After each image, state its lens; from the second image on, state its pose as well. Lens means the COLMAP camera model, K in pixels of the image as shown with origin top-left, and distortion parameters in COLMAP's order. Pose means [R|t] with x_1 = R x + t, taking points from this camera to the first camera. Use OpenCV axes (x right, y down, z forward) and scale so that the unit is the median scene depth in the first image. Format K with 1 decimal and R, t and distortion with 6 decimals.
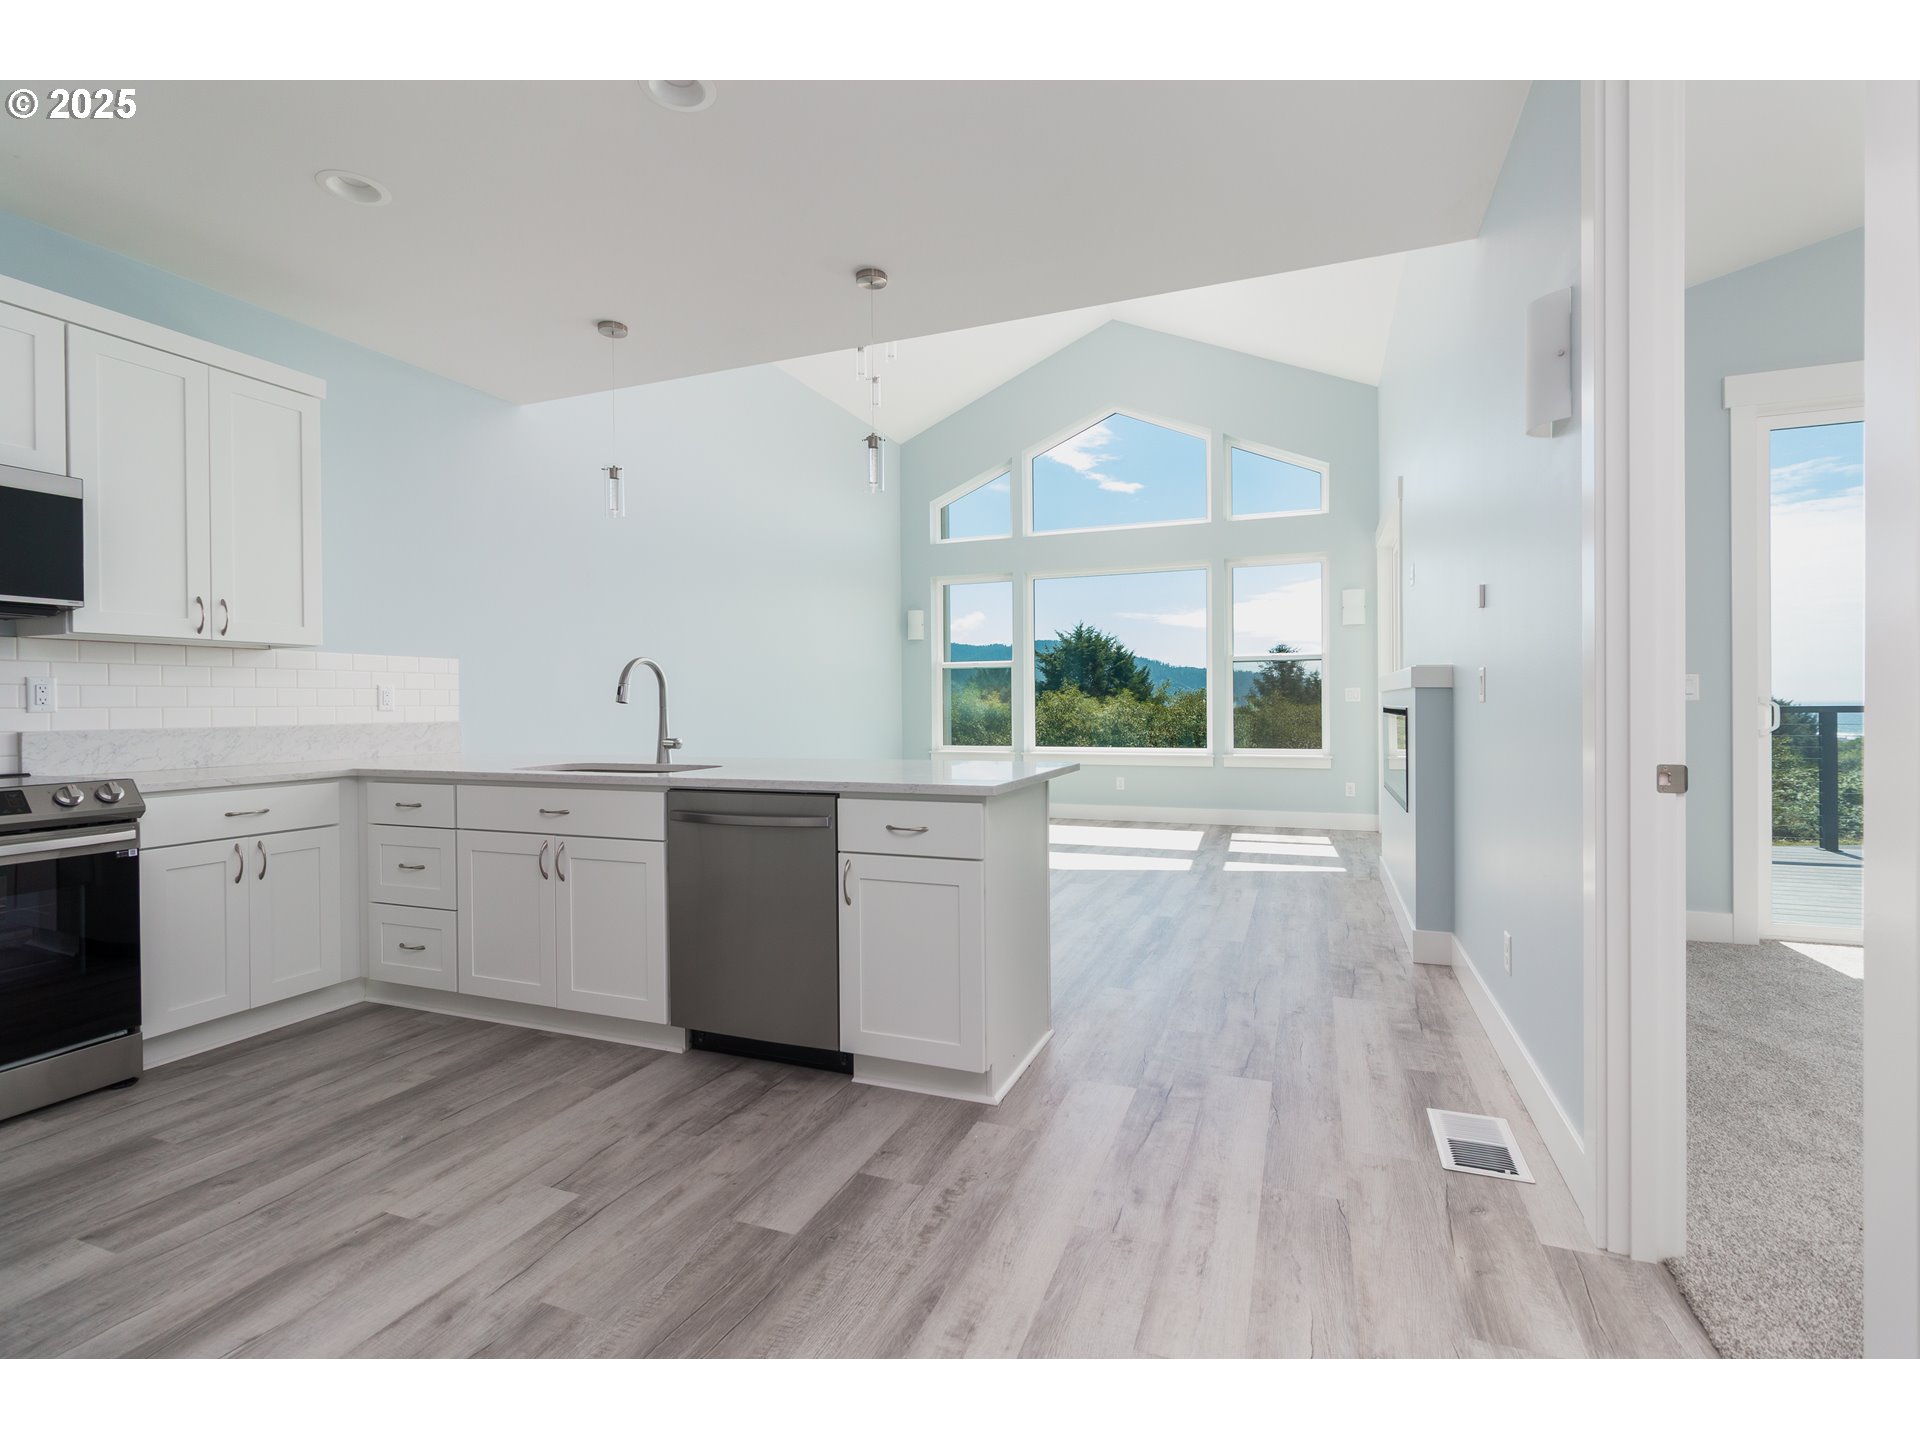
lens RADIAL K [[880.1, 0, 995.1], [0, 880.1, 704.1], [0, 0, 1]] dist [-0.002638, -0.000217]
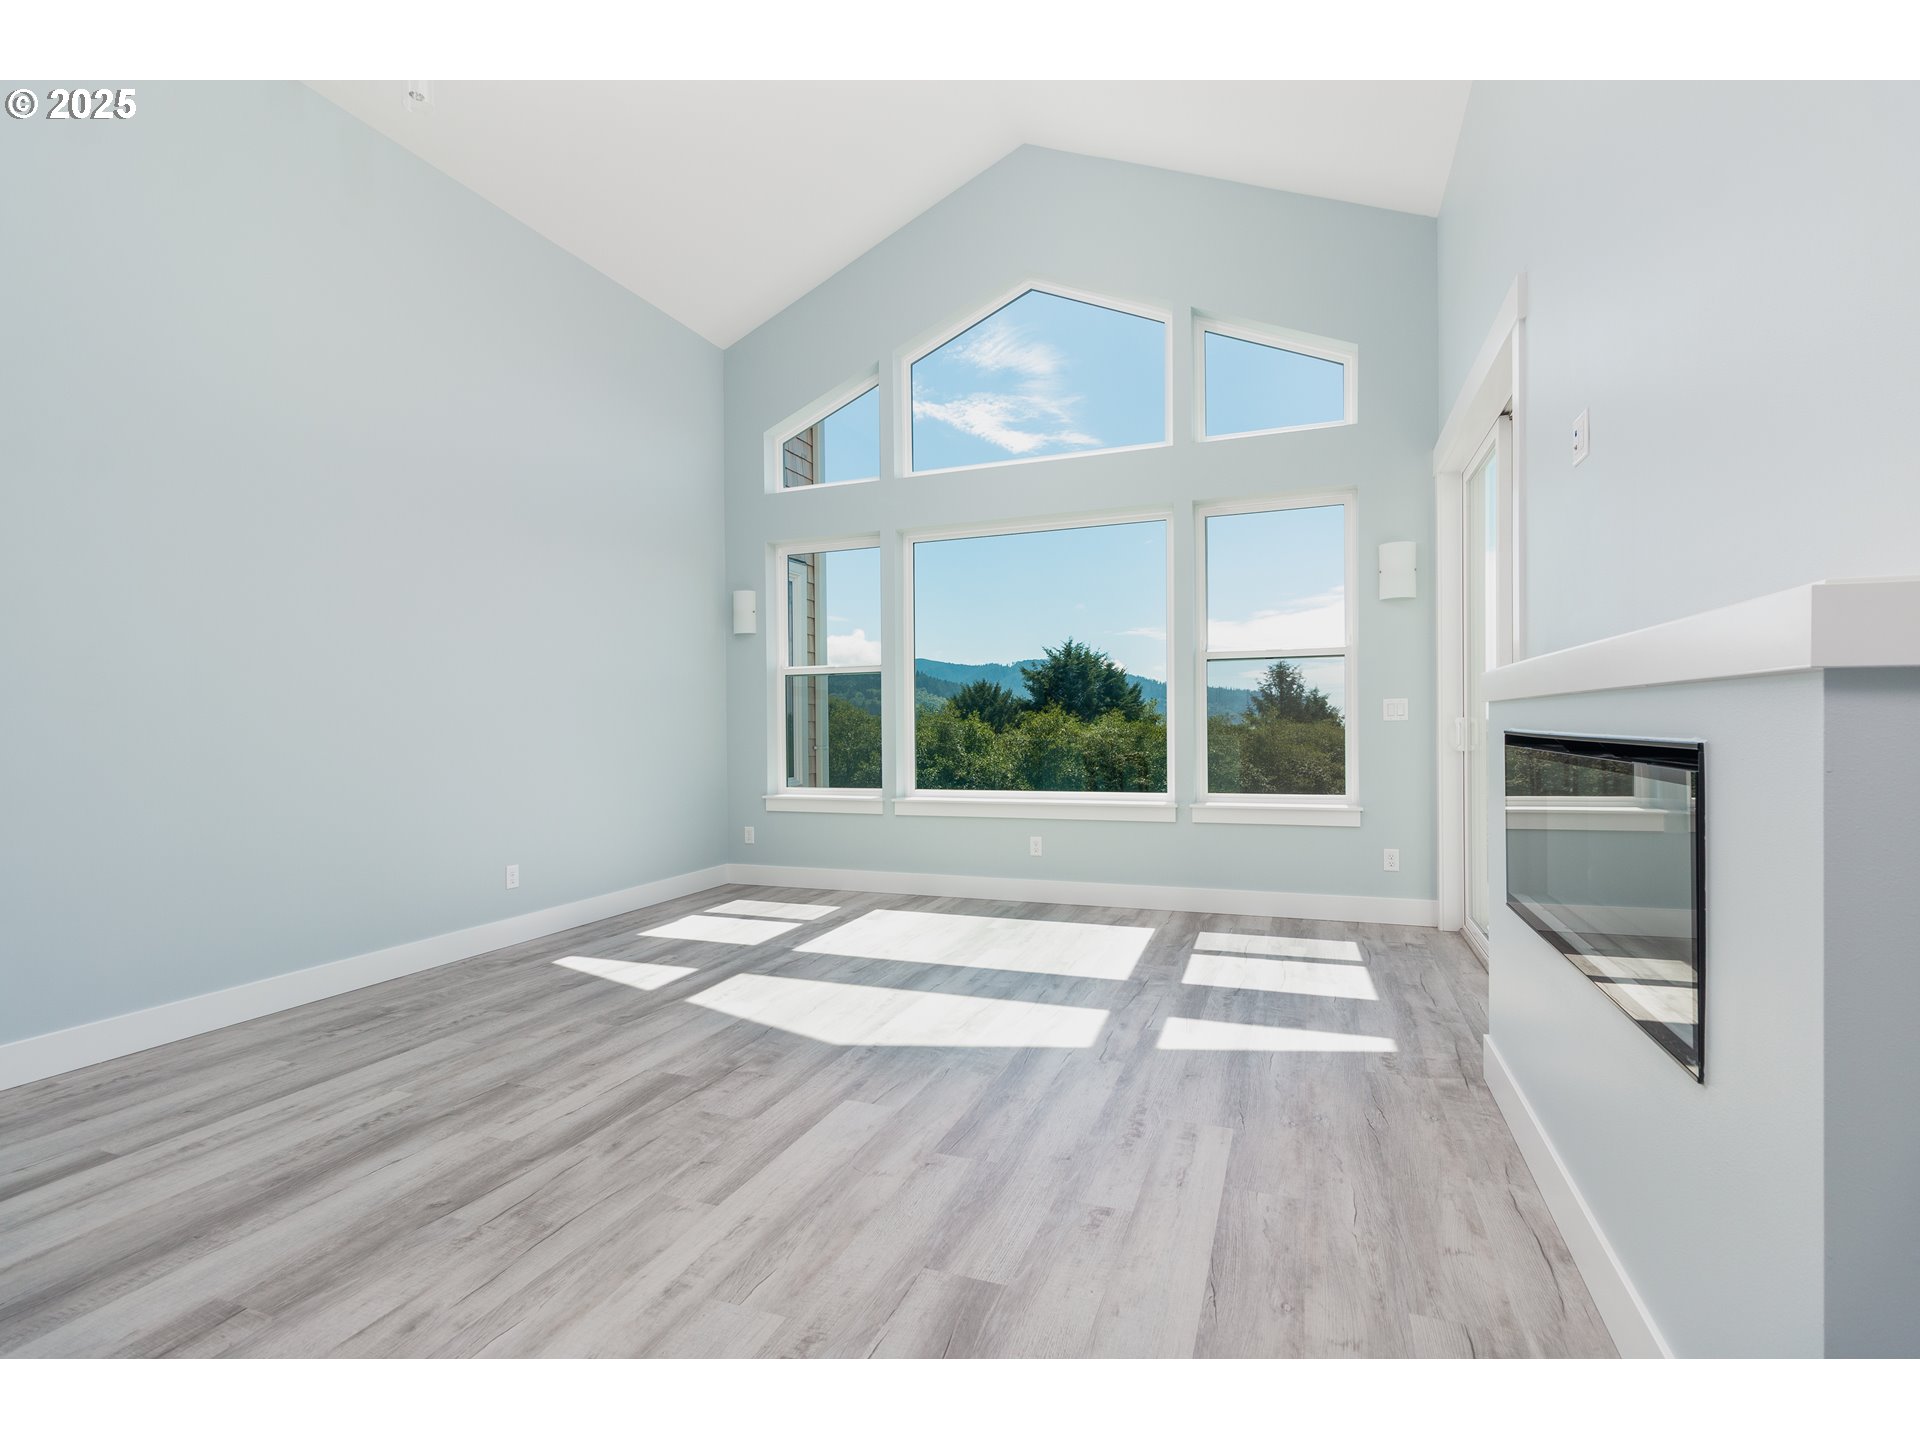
lens RADIAL K [[889.5, 0, 969.7], [0, 889.5, 736.5], [0, 0, 1]] dist [0.002379, 0.000286]
pose [[0.999754, -0.004531, -0.021700, 0.108547], [0.004832, 0.999893, 0.013805, -0.001703], [0.021635, -0.013906, 0.999669, 0.334751]]
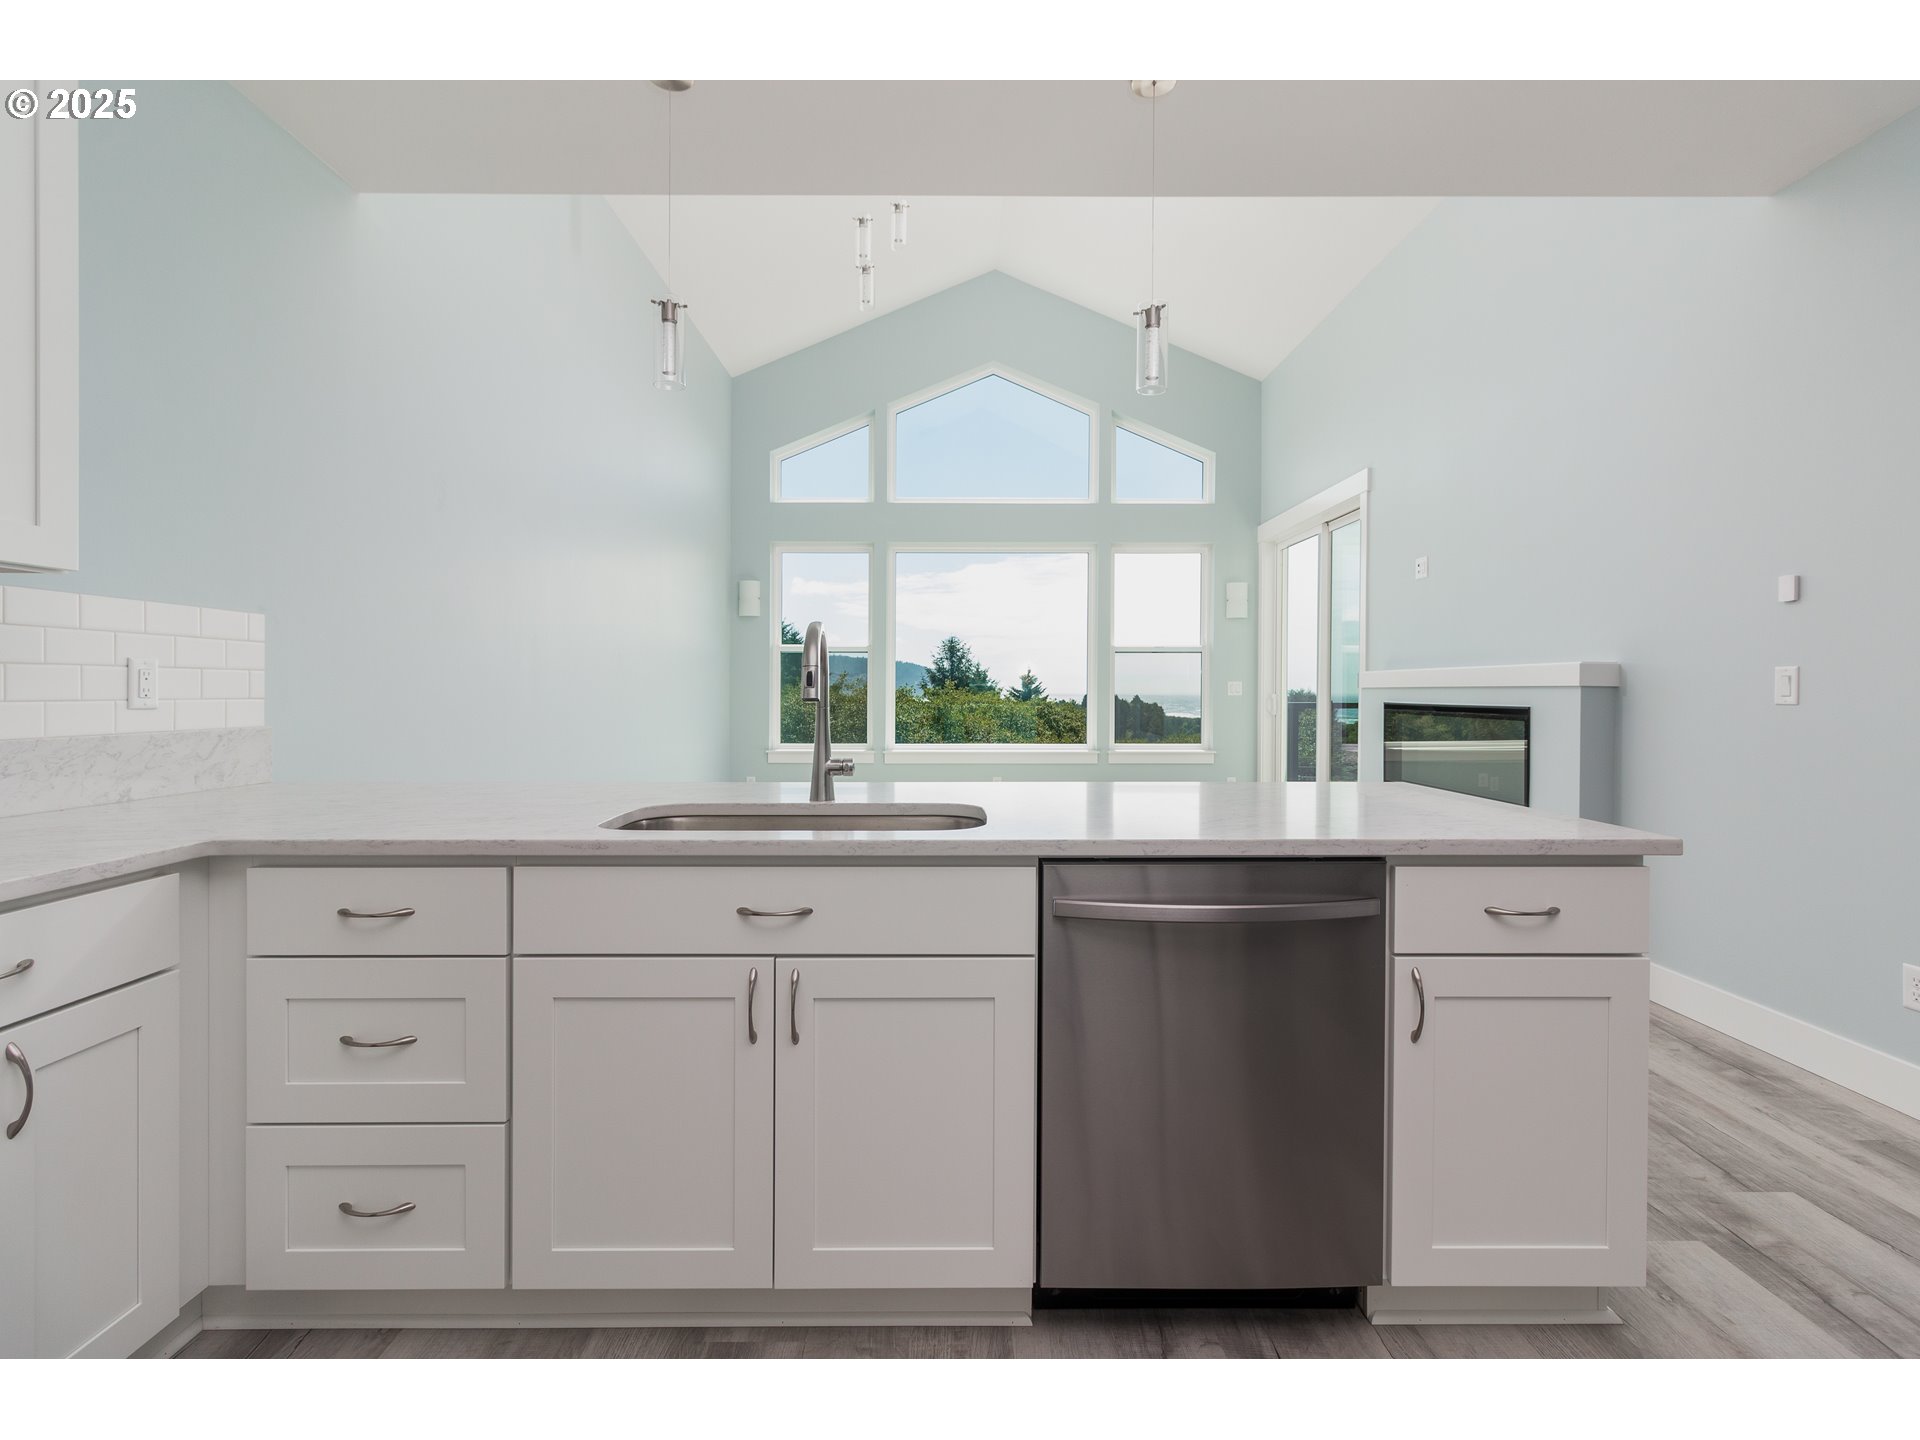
lens RADIAL K [[874.9, 0, 968.8], [0, 874.9, 710.5], [0, 0, 1]] dist [-0.001340, -0.000368]
pose [[0.935946, 0.000758, 0.352144, -0.202783], [-0.008117, 0.999778, 0.019422, -0.002451], [-0.352051, -0.021036, 0.935744, 0.169930]]
